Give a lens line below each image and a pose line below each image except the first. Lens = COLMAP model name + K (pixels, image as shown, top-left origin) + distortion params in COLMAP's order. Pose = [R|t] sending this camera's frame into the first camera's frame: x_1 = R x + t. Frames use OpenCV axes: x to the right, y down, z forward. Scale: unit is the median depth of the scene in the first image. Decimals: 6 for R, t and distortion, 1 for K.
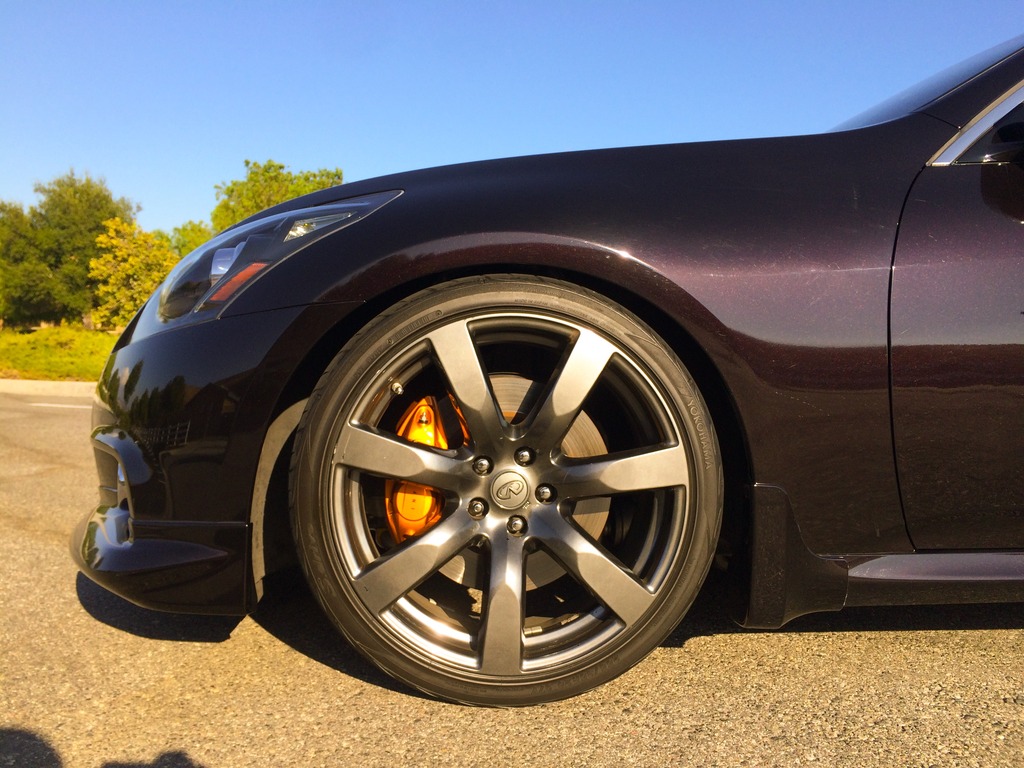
lens RADIAL K [[864.1, 0, 512.0], [0, 864.1, 384.0], [0, 0, 1]] dist [0.006230, 0.007102]
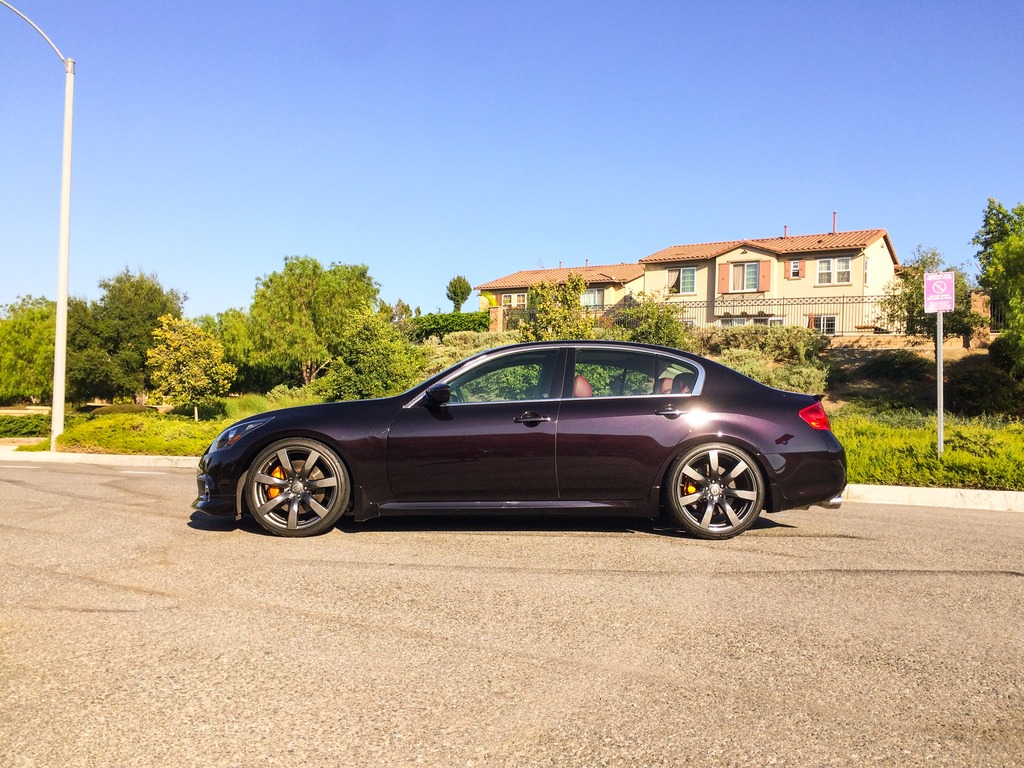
lens RADIAL K [[911.9, 0, 512.0], [0, 911.9, 384.0], [0, 0, 1]] dist [0.100874, -0.005530]
pose [[0.998117, -0.011684, -0.060224, 0.172681], [0.007446, 0.997511, -0.070118, -0.008154], [0.060893, 0.069537, 0.995719, -0.450738]]
